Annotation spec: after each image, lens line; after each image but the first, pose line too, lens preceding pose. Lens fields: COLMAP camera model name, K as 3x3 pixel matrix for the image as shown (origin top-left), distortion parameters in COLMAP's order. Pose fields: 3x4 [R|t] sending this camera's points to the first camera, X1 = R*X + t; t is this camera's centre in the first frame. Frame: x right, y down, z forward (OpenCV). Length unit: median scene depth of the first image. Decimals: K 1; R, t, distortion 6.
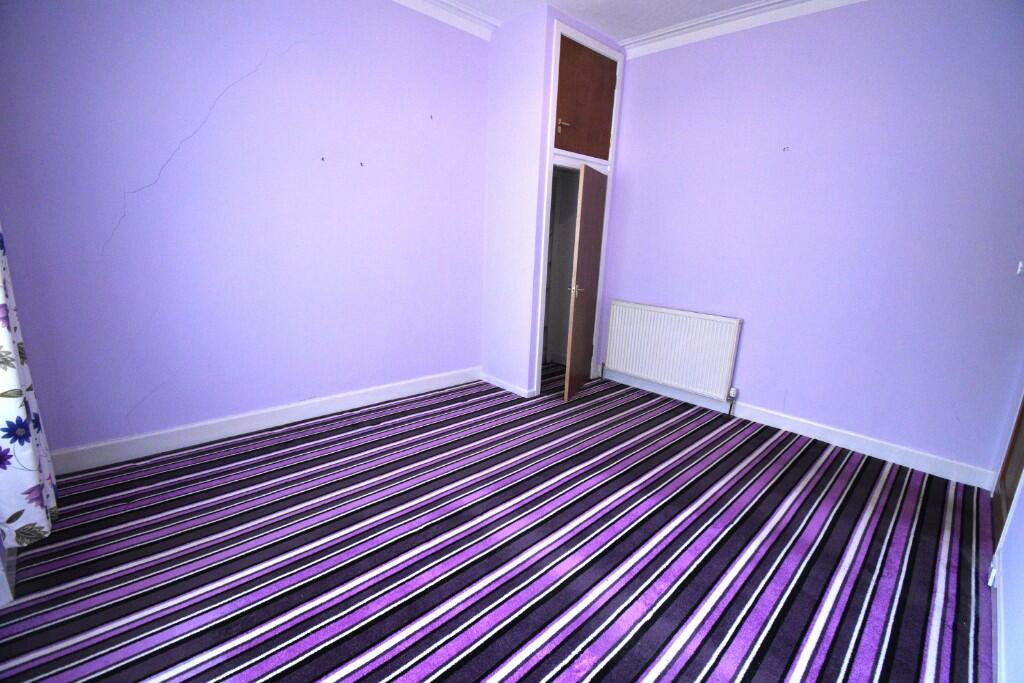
lens RADIAL K [[460.8, 0, 513.6], [0, 460.8, 340.9], [0, 0, 1]] dist [0.058150, -0.039815]
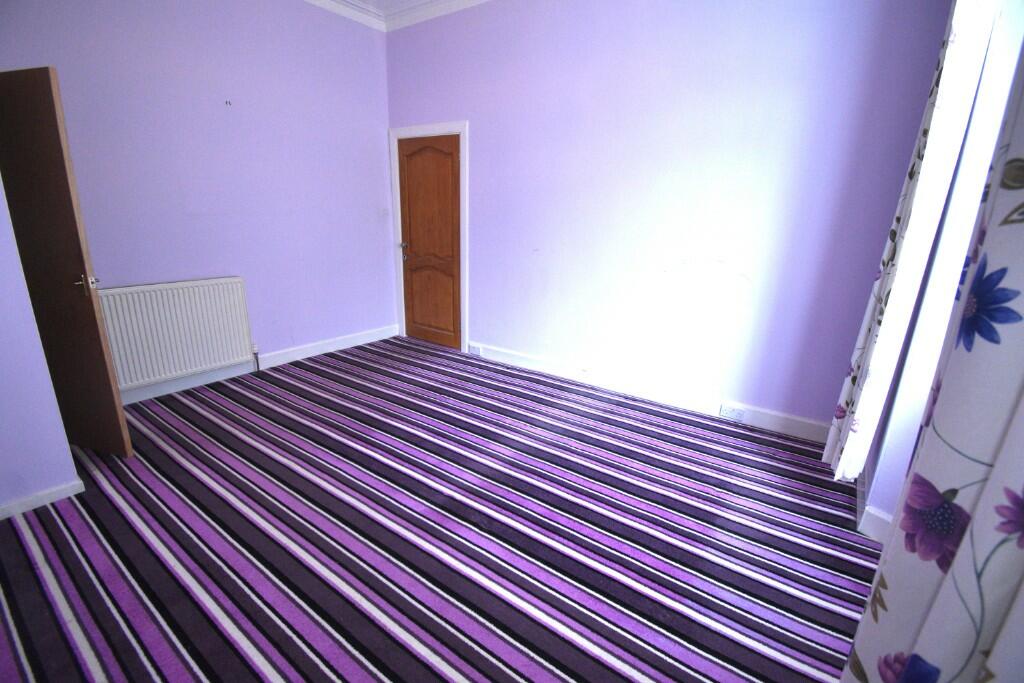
lens RADIAL K [[460.8, 0, 513.6], [0, 460.8, 340.9], [0, 0, 1]] dist [0.058150, -0.039815]
pose [[-0.154456, -0.318269, 0.935333, -0.643729], [0.195285, 0.918182, 0.344681, -0.167315], [-0.968508, 0.235894, -0.079666, 0.605432]]
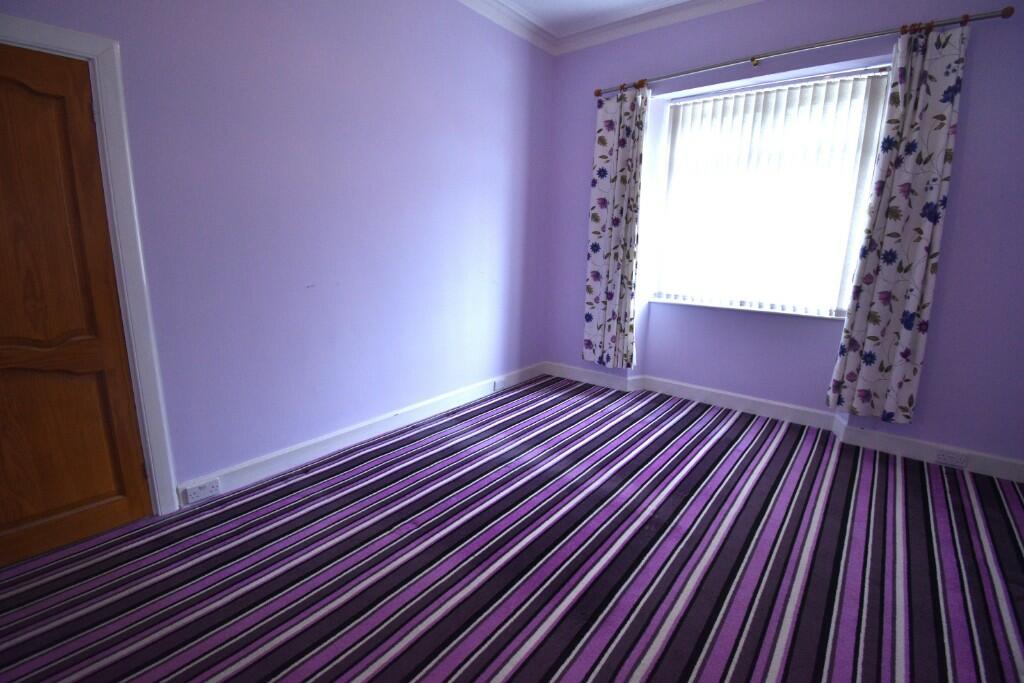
lens RADIAL K [[460.8, 0, 513.6], [0, 460.8, 340.9], [0, 0, 1]] dist [0.058150, -0.039815]
pose [[-0.991227, -0.040445, -0.125827, 0.259925], [-0.089826, 0.904509, 0.416886, -0.252229], [0.096951, 0.424532, -0.900207, 1.215703]]
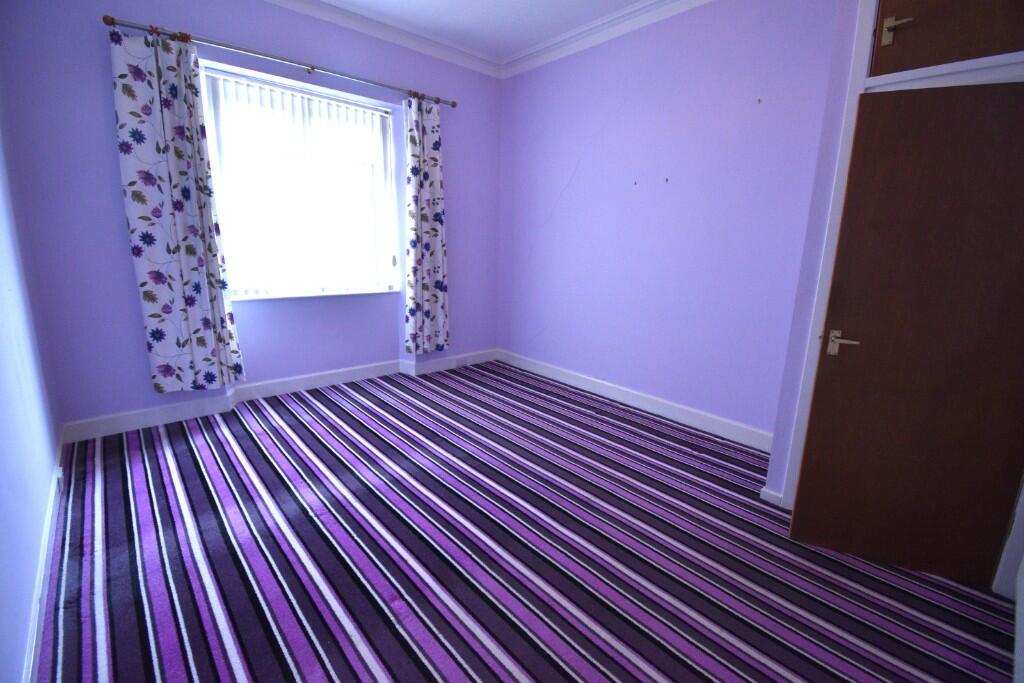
lens RADIAL K [[460.8, 0, 513.6], [0, 460.8, 340.9], [0, 0, 1]] dist [0.058150, -0.039815]
pose [[-0.055676, 0.163811, -0.984919, 0.783700], [-0.249886, 0.952770, 0.172590, -0.129254], [0.966673, 0.255727, -0.012112, 0.770139]]
